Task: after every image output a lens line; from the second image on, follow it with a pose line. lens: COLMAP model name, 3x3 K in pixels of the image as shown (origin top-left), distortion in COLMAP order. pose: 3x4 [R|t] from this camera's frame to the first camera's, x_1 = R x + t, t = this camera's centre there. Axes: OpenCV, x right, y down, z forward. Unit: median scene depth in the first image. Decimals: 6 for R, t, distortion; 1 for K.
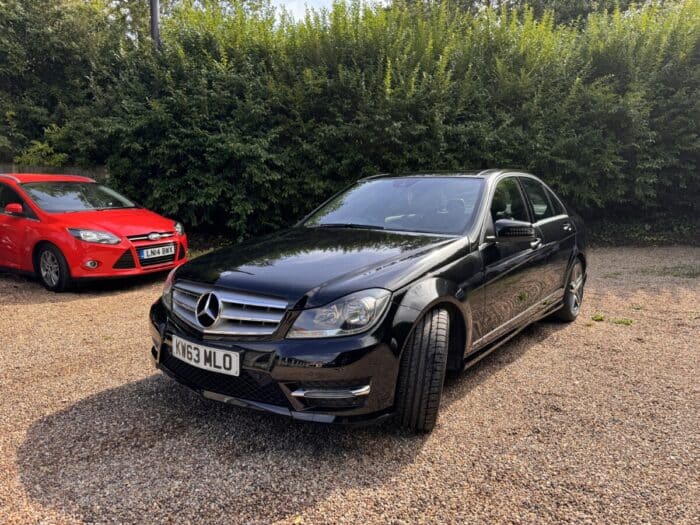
lens RADIAL K [[505.1, 0, 350.0], [0, 505.1, 262.5], [0, 0, 1]] dist [0.056865, -0.078362]
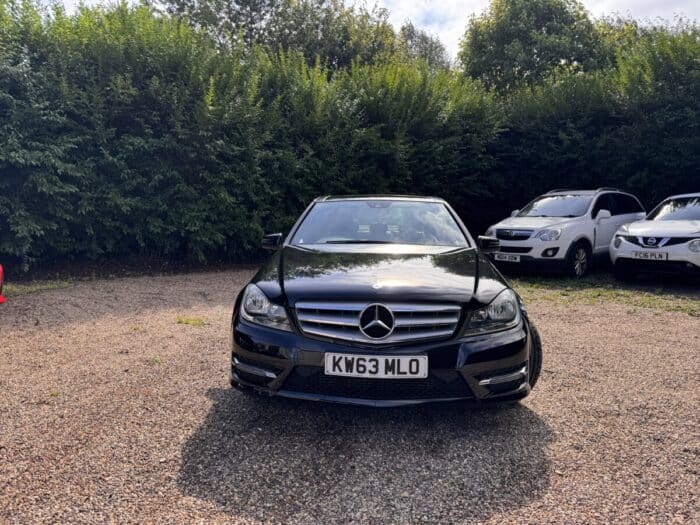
lens RADIAL K [[505.1, 0, 350.0], [0, 505.1, 262.5], [0, 0, 1]] dist [0.056865, -0.078362]
pose [[0.819168, -0.033268, 0.572589, -0.915950], [0.060440, 0.997765, -0.028497, 0.000645], [-0.570361, 0.057951, 0.819347, 0.185425]]
